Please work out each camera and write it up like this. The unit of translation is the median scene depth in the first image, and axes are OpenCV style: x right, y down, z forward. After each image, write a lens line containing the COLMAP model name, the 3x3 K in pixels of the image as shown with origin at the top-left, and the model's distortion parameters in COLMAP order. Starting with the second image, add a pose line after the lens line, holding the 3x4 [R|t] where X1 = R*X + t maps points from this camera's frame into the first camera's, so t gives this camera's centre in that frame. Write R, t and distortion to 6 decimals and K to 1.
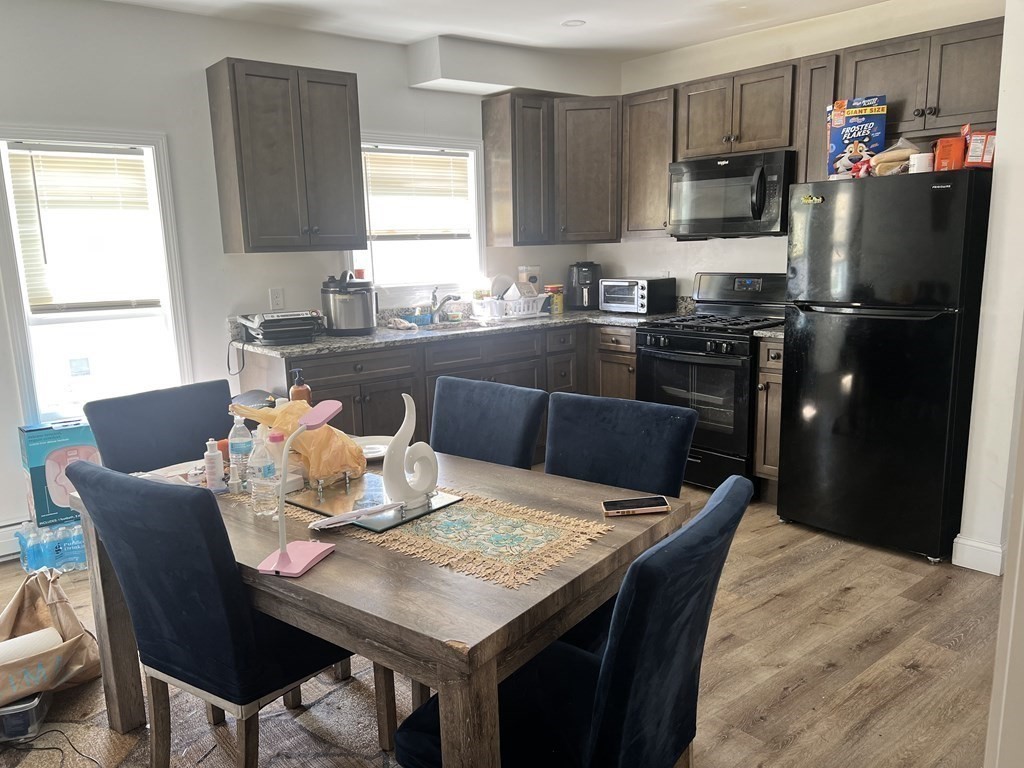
lens RADIAL K [[771.6, 0, 509.9], [0, 771.6, 382.6], [0, 0, 1]] dist [0.005314, -0.018253]
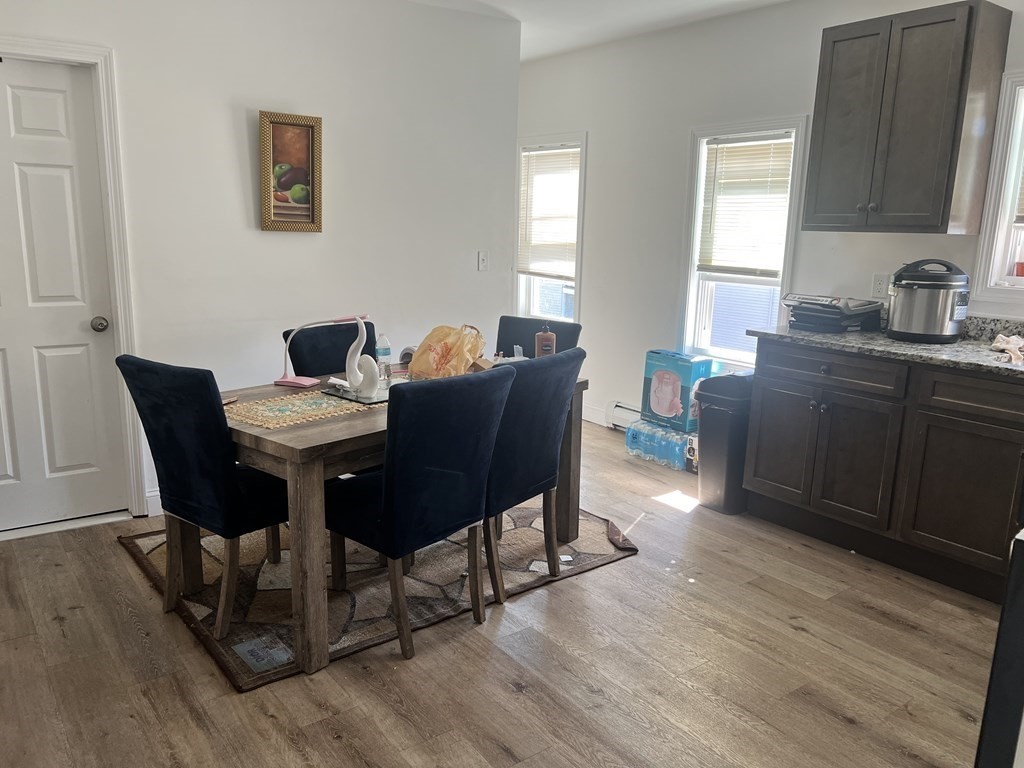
lens RADIAL K [[771.6, 0, 510.7], [0, 771.6, 382.2], [0, 0, 1]] dist [0.005314, -0.018253]
pose [[-0.054962, 0.221848, -0.973531, 0.681863], [-0.195471, 0.953748, 0.228375, -0.137023], [0.979168, 0.202849, -0.009055, 0.691775]]
